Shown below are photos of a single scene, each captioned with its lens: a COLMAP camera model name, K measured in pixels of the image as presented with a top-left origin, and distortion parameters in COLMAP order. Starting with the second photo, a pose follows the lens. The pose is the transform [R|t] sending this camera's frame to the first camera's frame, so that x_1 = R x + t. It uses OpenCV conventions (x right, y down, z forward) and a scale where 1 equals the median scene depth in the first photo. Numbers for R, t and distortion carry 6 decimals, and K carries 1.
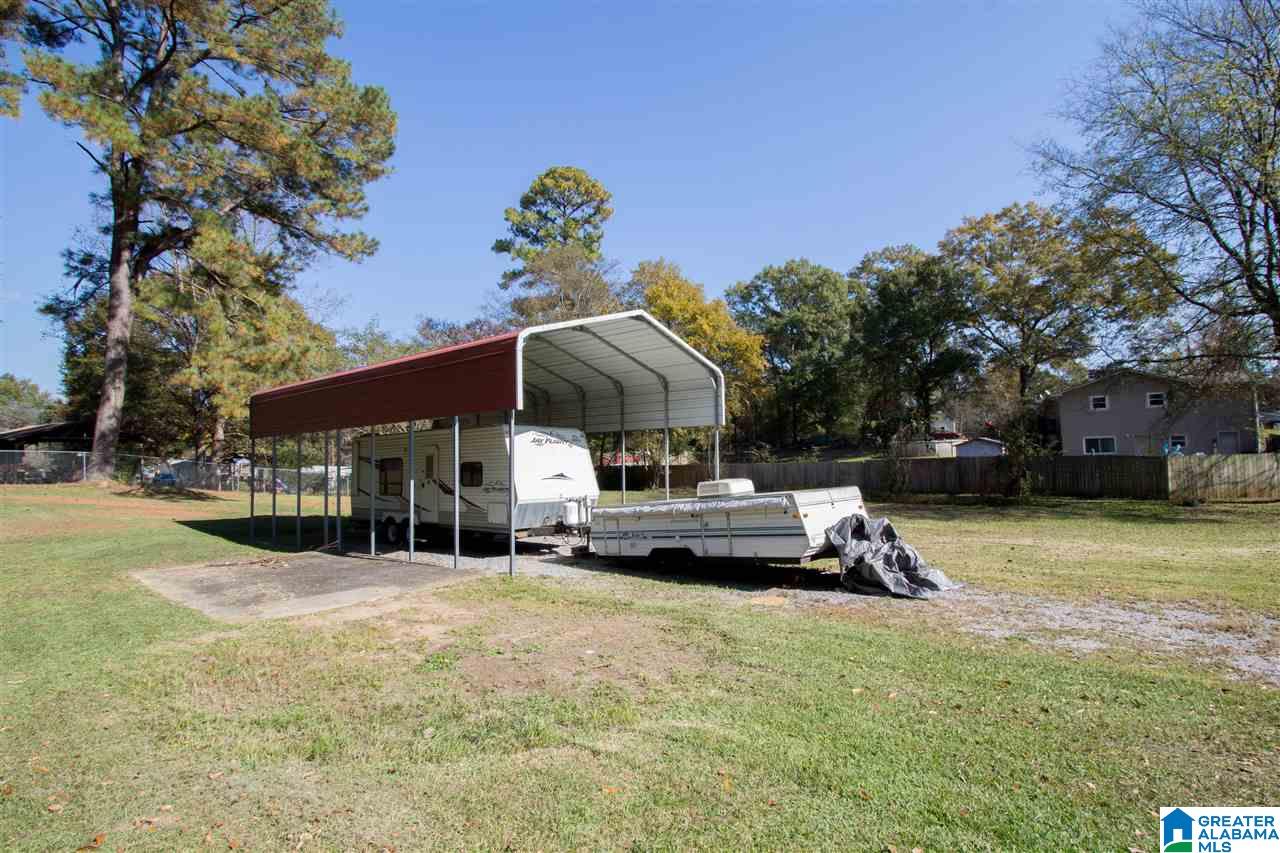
lens RADIAL K [[605.7, 0, 640.0], [0, 605.7, 426.5], [0, 0, 1]] dist [-0.035985, 0.000809]
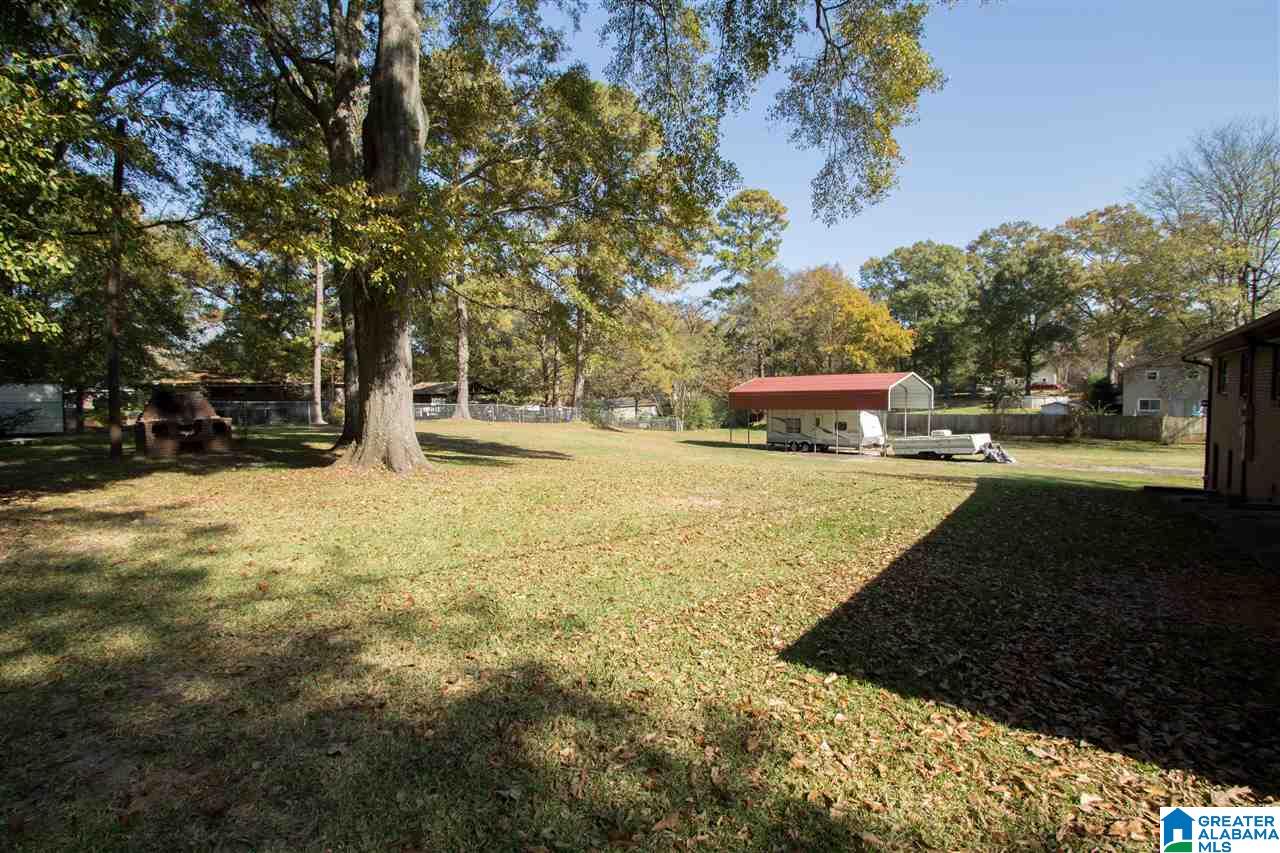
lens RADIAL K [[604.6, 0, 650.5], [0, 604.6, 426.8], [0, 0, 1]] dist [-0.016126, 0.001040]
pose [[0.992327, 0.015222, -0.122699, -0.176252], [-0.001822, 0.994085, 0.108590, -0.047941], [0.123626, -0.107533, 0.986485, -0.405872]]
